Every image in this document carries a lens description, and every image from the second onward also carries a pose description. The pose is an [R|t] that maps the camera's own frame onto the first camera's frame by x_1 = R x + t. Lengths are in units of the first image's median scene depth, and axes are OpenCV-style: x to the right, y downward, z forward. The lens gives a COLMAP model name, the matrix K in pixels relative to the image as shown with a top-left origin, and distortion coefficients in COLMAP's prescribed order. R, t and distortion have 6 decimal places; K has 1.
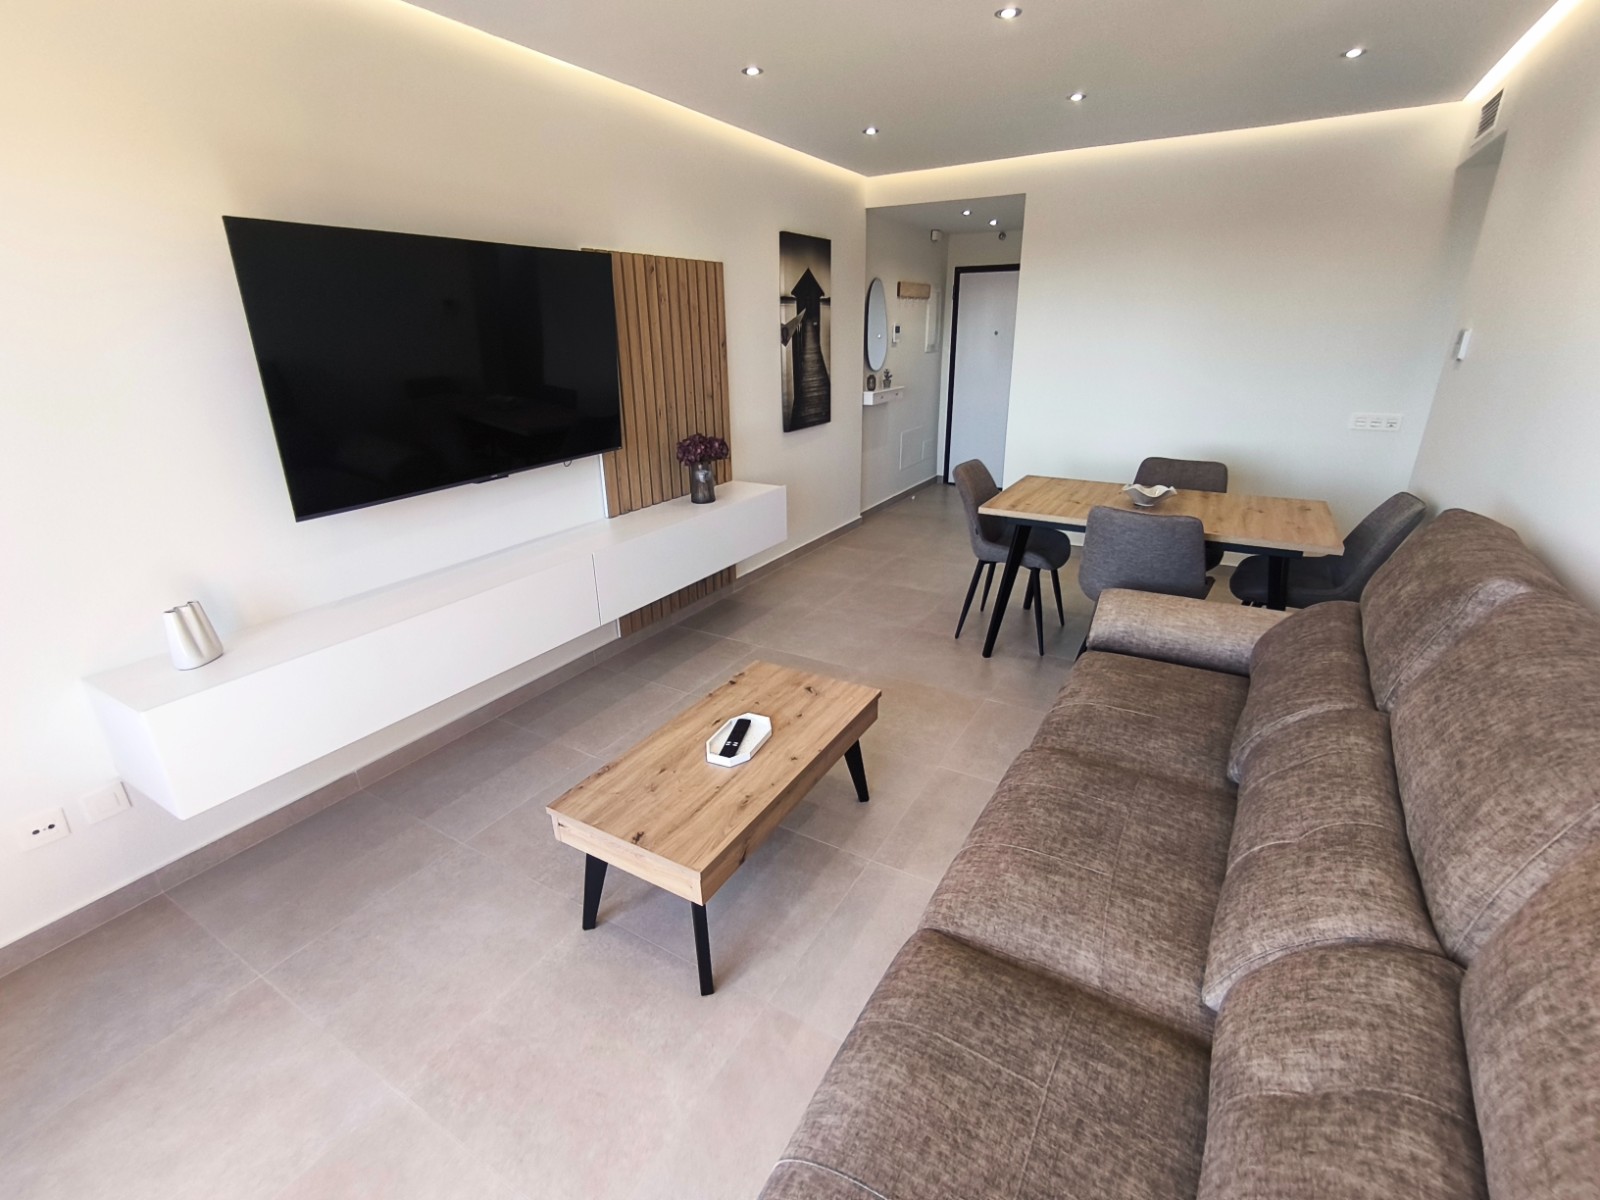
lens RADIAL K [[723.8, 0, 785.0], [0, 723.8, 595.7], [0, 0, 1]] dist [-0.047912, 0.016799]
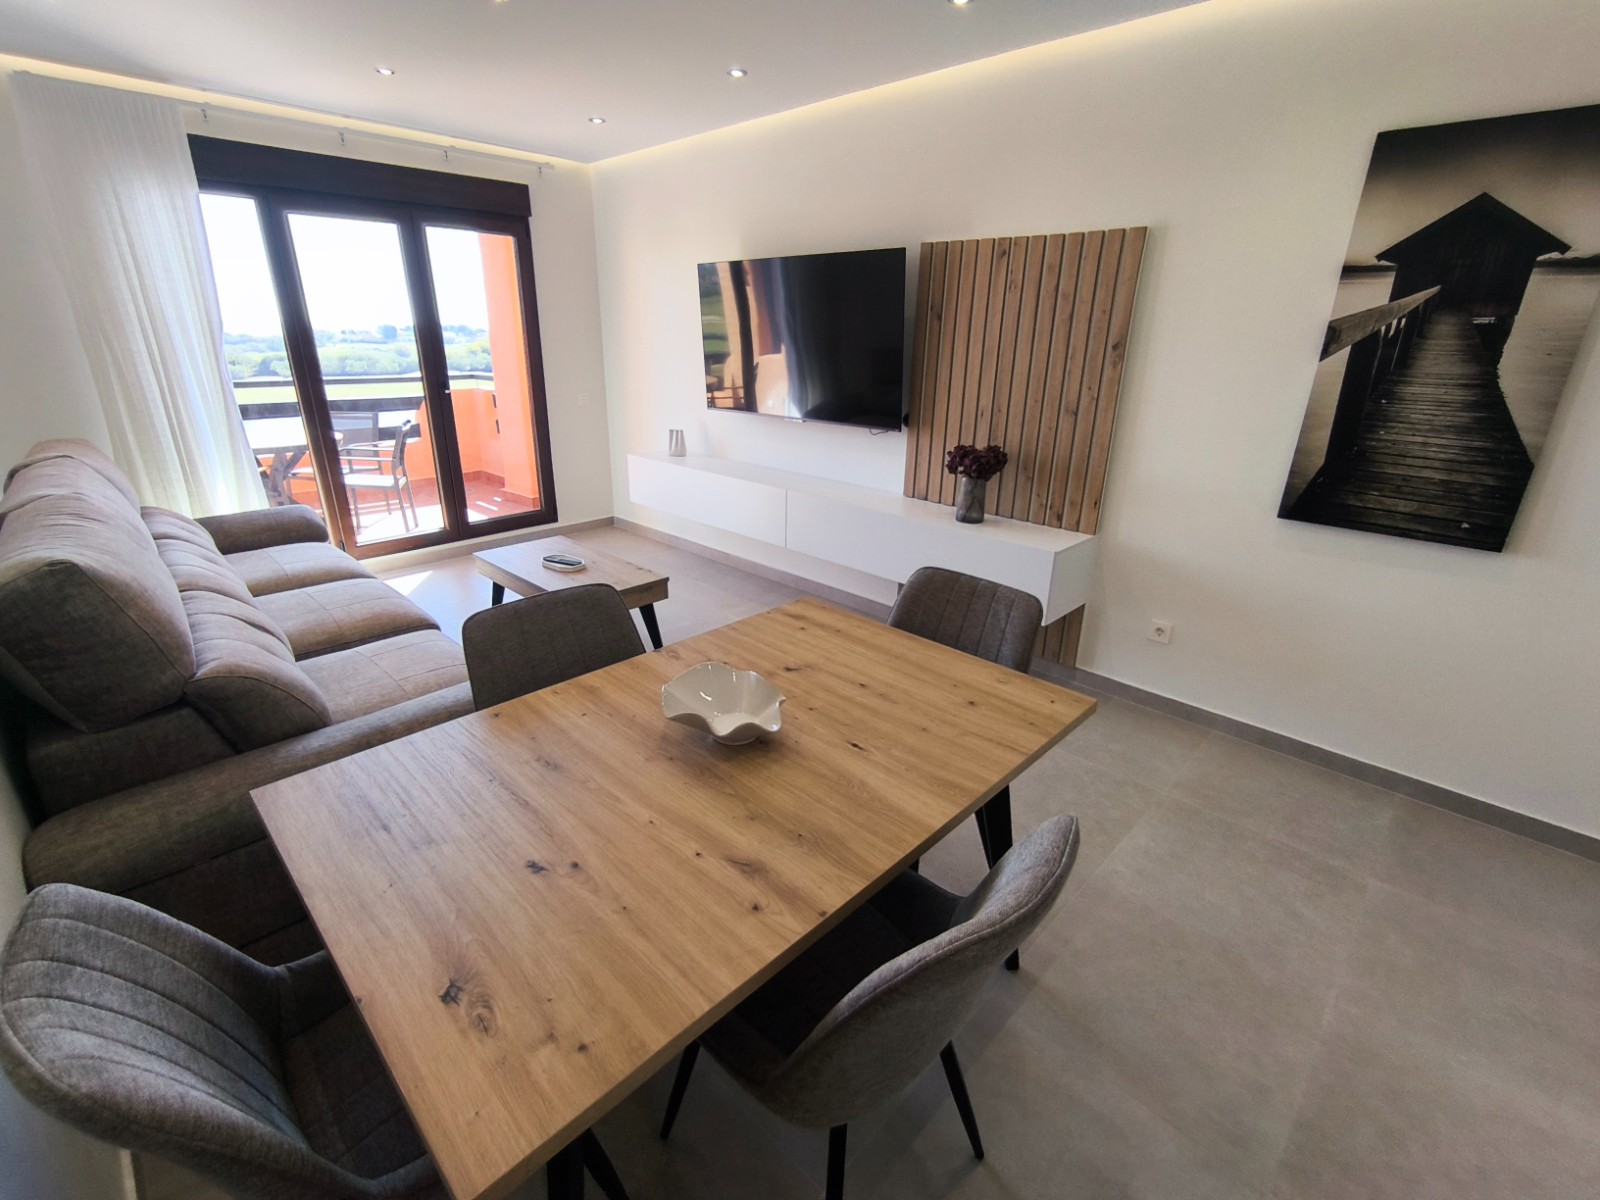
lens RADIAL K [[719.7, 0, 796.8], [0, 719.7, 597.5], [0, 0, 1]] dist [-0.029189, 0.015765]
pose [[-0.228805, 0.351749, -0.907701, 0.765159], [-0.352595, 0.839178, 0.414074, -0.342104], [0.907373, 0.414792, -0.067983, 0.918750]]
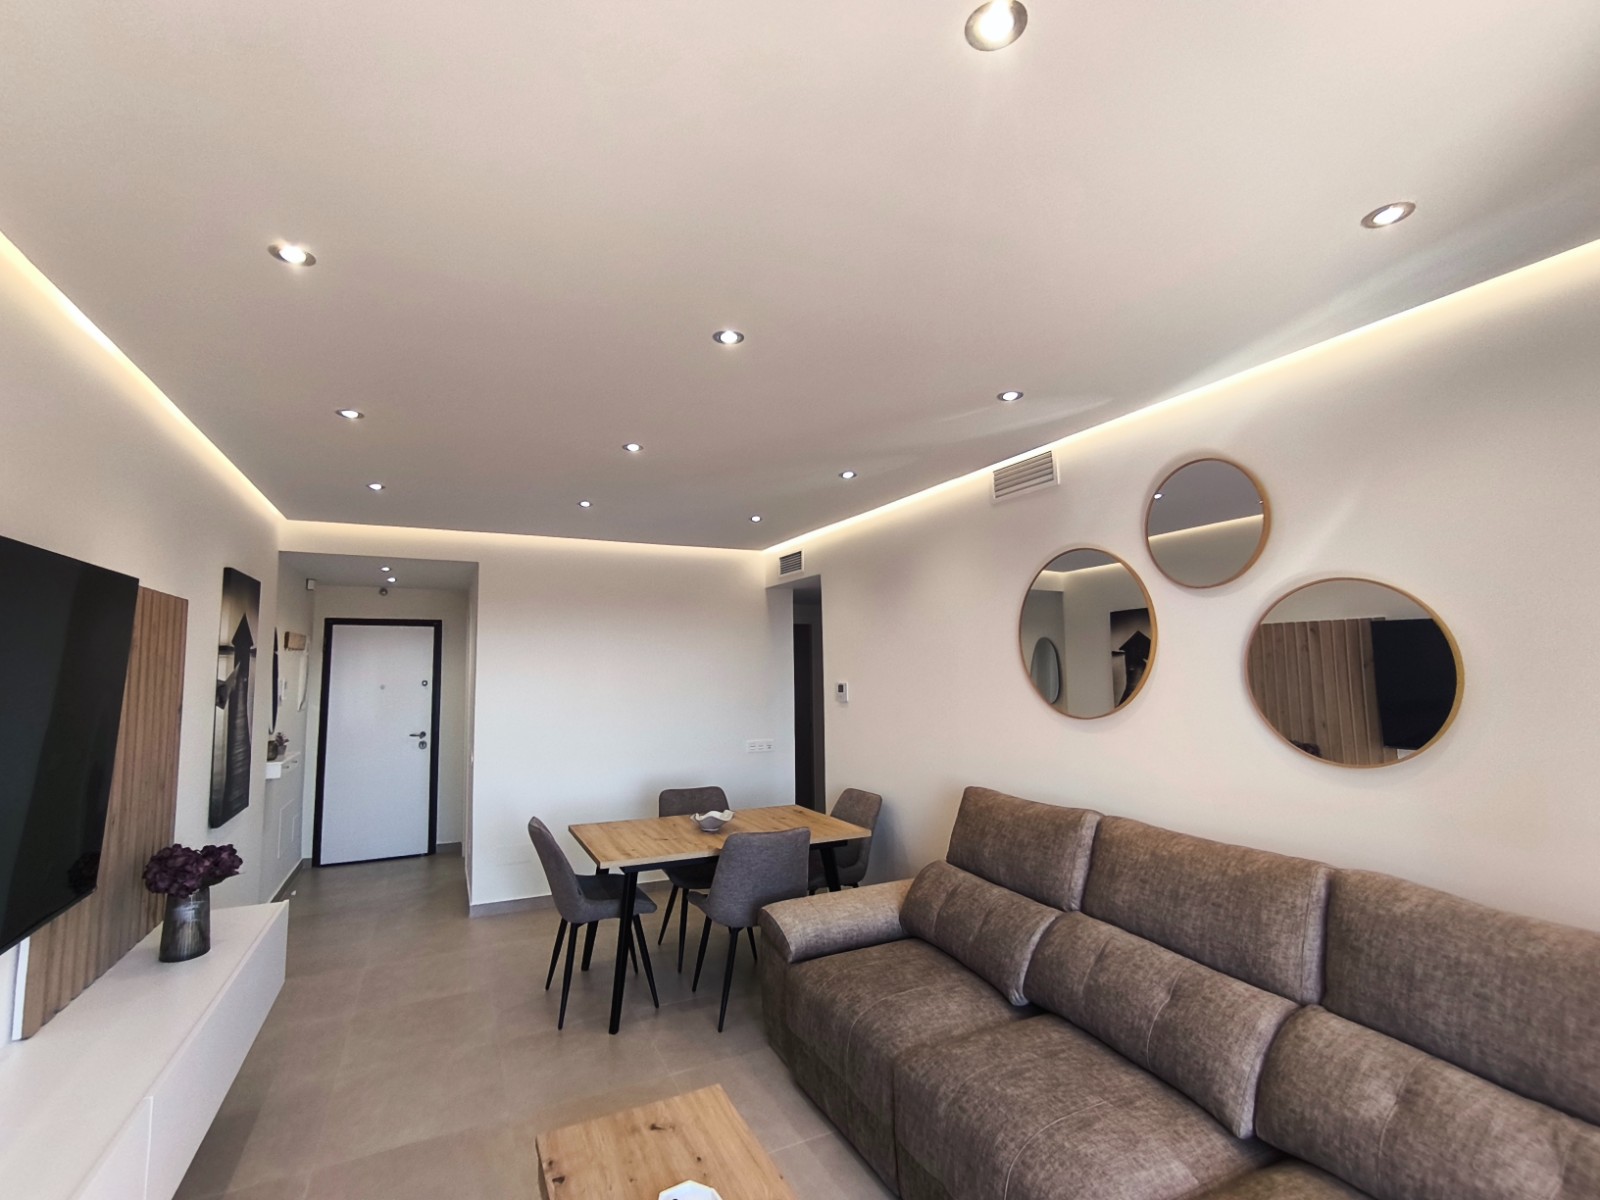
lens RADIAL K [[713.7, 0, 793.4], [0, 713.7, 608.9], [0, 0, 1]] dist [0.000069, 0.000292]
pose [[0.541872, 0.087693, 0.835873, -0.366800], [0.292065, 0.912912, -0.285112, -0.074983], [-0.788081, 0.398624, 0.469070, 0.190410]]
